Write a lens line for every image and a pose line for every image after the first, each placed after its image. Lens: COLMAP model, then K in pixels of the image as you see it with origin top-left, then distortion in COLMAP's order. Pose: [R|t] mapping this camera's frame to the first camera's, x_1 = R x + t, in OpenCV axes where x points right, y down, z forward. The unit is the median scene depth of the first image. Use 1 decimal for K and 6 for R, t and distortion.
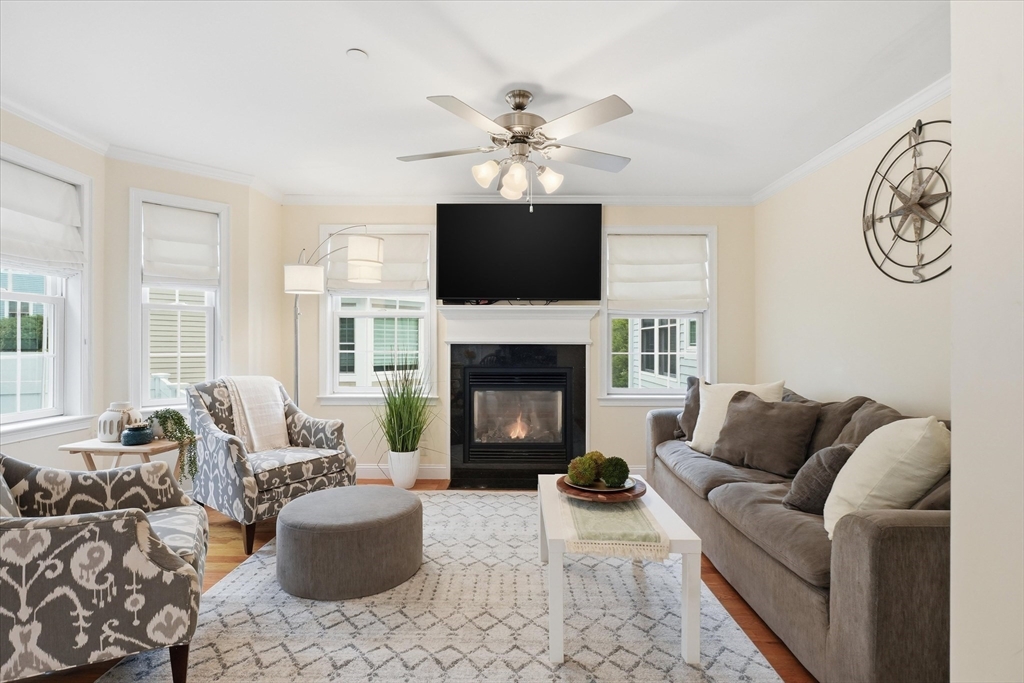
lens RADIAL K [[498.1, 0, 512.0], [0, 498.1, 341.5], [0, 0, 1]] dist [-0.002289, -0.000678]
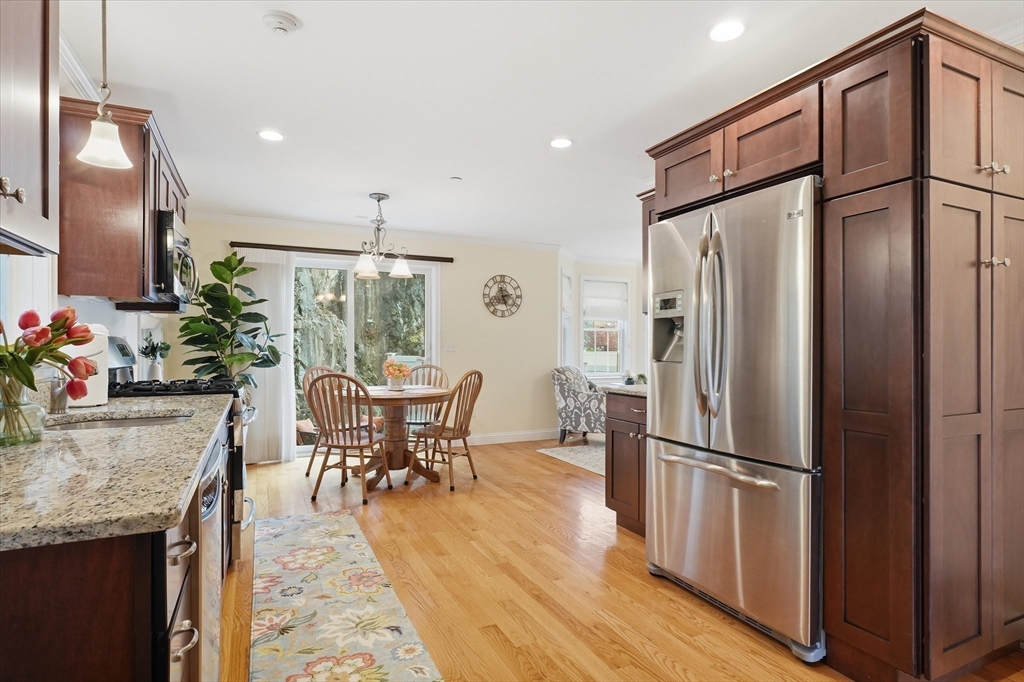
lens RADIAL K [[547.4, 0, 511.8], [0, 547.4, 346.1], [0, 0, 1]] dist [0.002585, 0.000388]
pose [[0.423165, -0.006144, -0.906032, 1.322520], [-0.002305, 0.999966, -0.007858, 0.014686], [0.906050, 0.005414, 0.423136, -0.661314]]
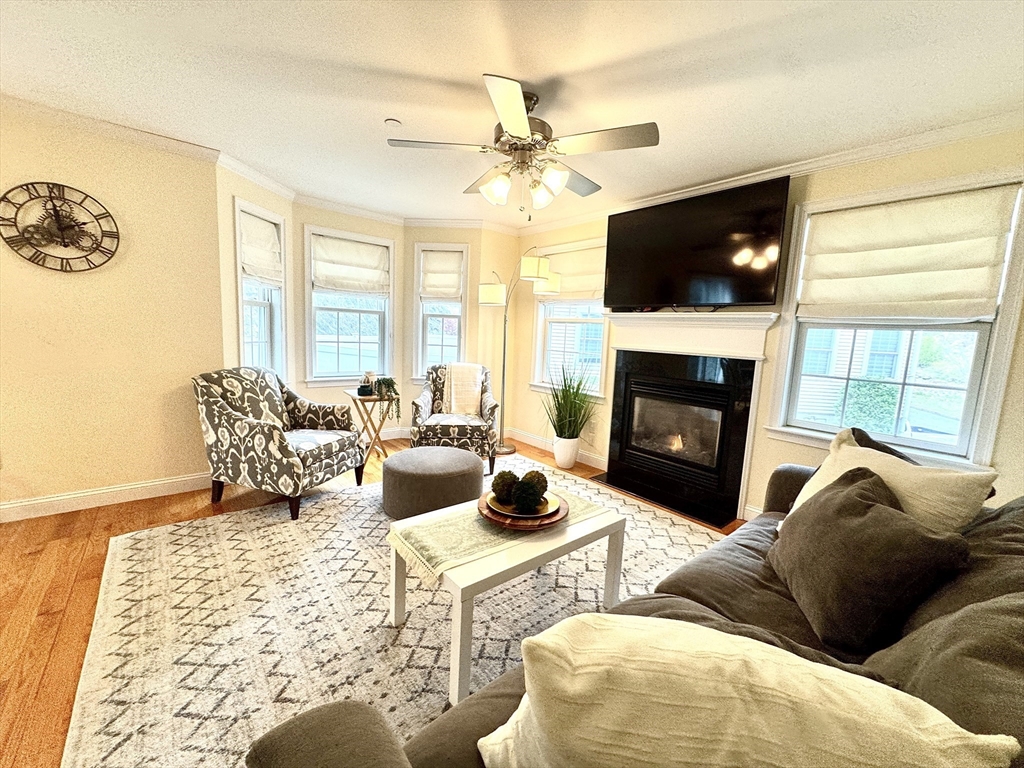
lens RADIAL K [[420.9, 0, 512.0], [0, 420.9, 384.0], [0, 0, 1]] dist [-0.001547, -0.000352]
pose [[0.643452, 0.123003, -0.755539, 0.577837], [-0.040080, 0.991065, 0.127212, -0.037974], [0.764436, -0.051573, 0.642633, 0.341577]]
